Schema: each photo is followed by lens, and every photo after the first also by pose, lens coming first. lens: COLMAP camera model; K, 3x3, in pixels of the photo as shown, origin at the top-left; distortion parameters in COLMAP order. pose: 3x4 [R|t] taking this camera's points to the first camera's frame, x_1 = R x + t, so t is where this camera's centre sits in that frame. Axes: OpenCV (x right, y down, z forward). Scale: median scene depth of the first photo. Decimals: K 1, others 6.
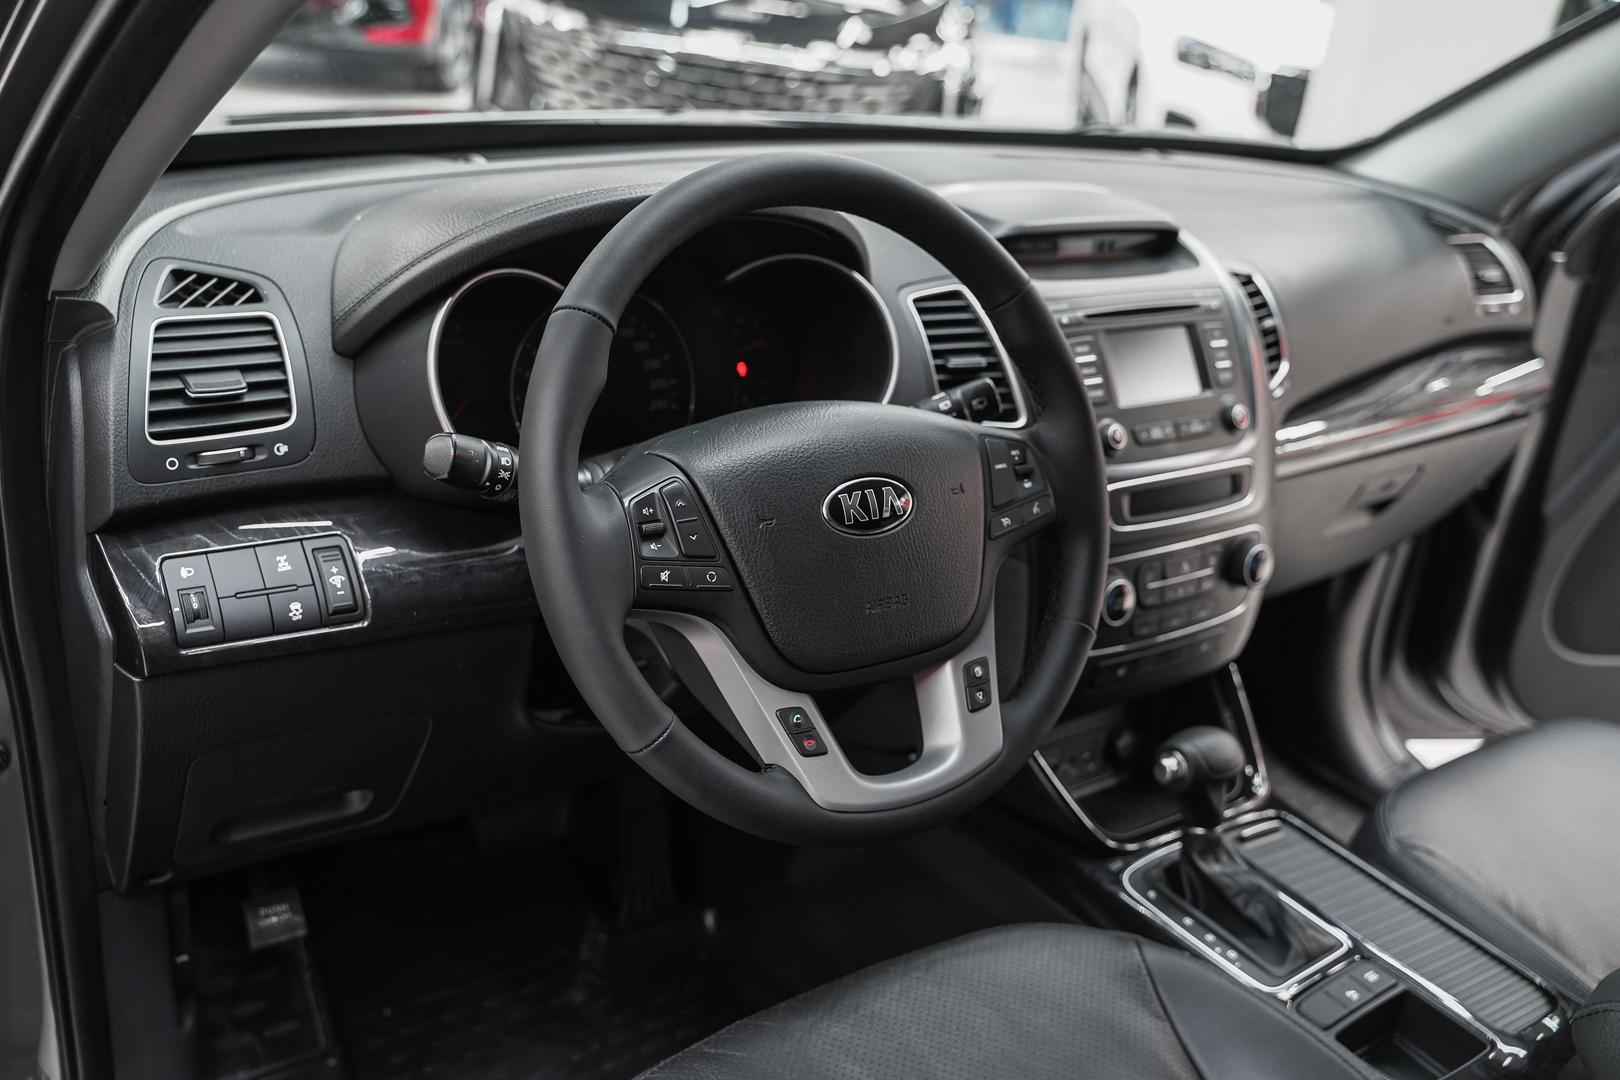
lens RADIAL K [[1403.8, 0, 810.0], [0, 1403.8, 540.0], [0, 0, 1]] dist [-0.009957, -0.000367]
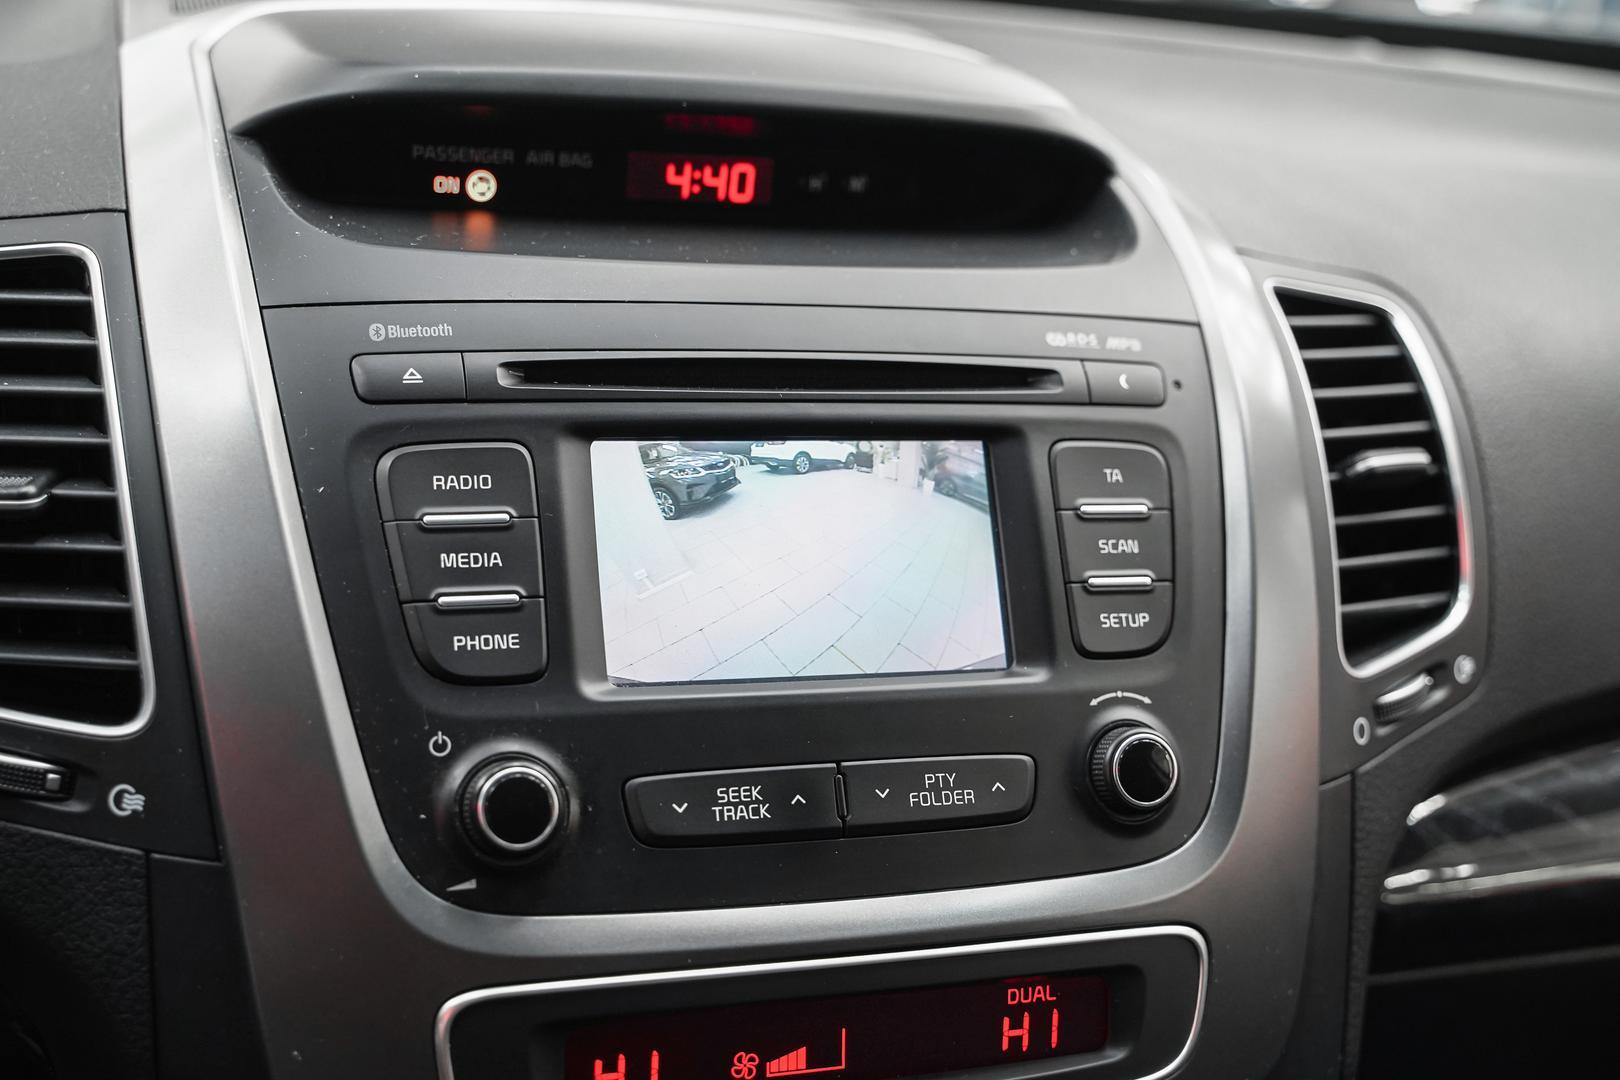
lens RADIAL K [[2033.3, 0, 810.0], [0, 2033.3, 540.0], [0, 0, 1]] dist [-0.005931, -0.005777]
pose [[0.960828, 0.077066, -0.266213, 0.368479], [-0.108438, 0.988519, -0.105216, -0.088567], [0.255049, 0.129962, 0.958155, 0.623433]]
